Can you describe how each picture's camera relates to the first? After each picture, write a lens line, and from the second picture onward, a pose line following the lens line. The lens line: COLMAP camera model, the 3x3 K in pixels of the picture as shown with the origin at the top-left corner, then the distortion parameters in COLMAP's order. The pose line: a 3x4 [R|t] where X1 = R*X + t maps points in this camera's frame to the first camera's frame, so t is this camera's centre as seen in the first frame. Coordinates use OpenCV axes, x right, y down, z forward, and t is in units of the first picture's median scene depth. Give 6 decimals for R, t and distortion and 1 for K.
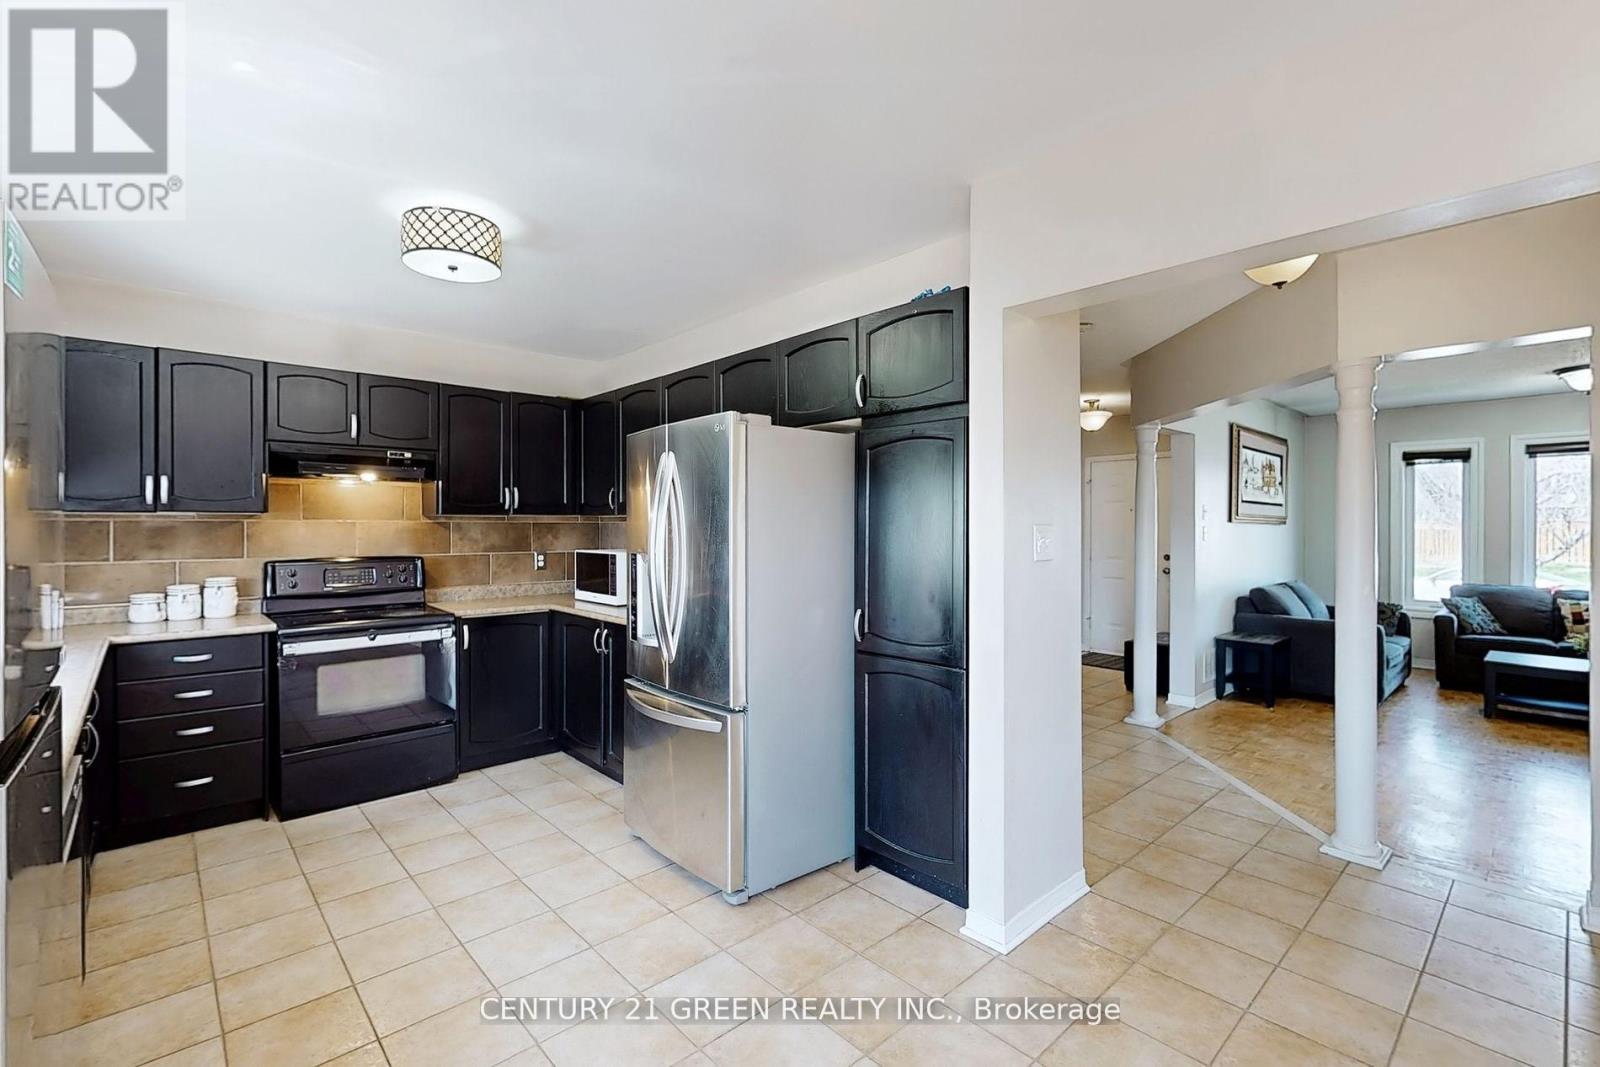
lens RADIAL K [[702.3, 0, 808.7], [0, 702.3, 526.2], [0, 0, 1]] dist [0.001707, -0.000245]
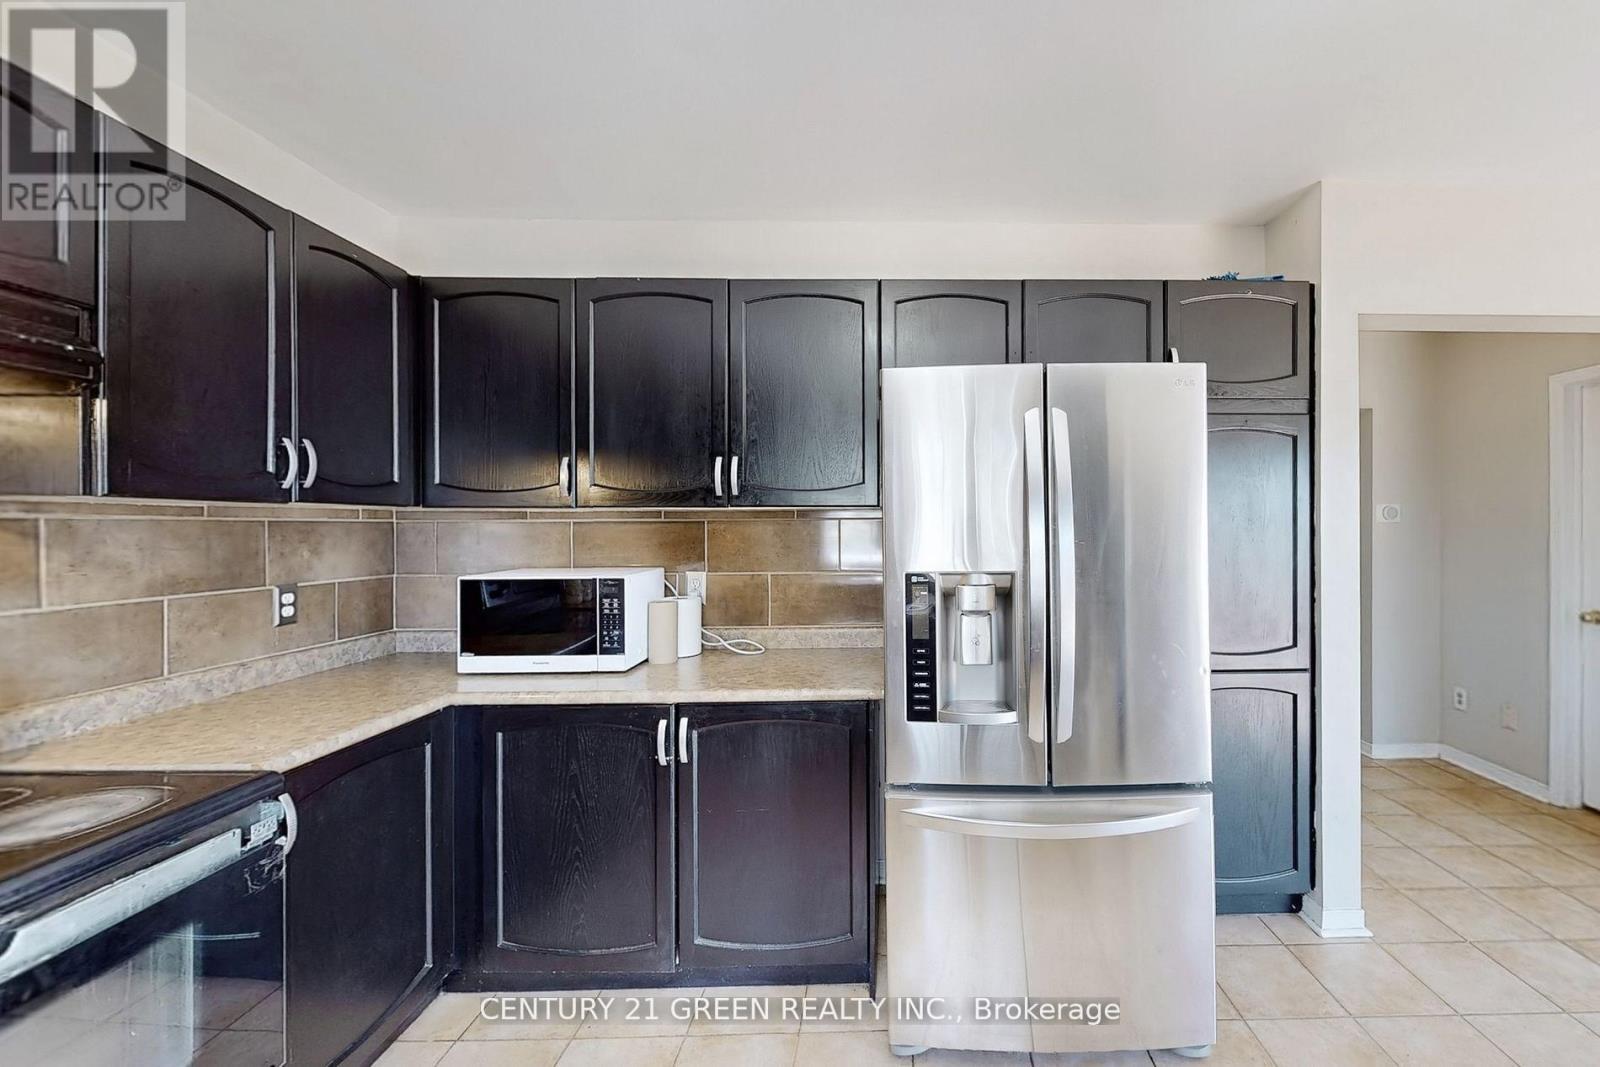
lens RADIAL K [[618.7, 0, 891.6], [0, 618.7, 522.0], [0, 0, 1]] dist [-0.002906, -0.000500]
pose [[0.663329, 0.003089, 0.748321, -0.536118], [0.004151, 0.999961, -0.007807, 0.000106], [-0.748316, 0.008284, 0.663290, 0.558982]]
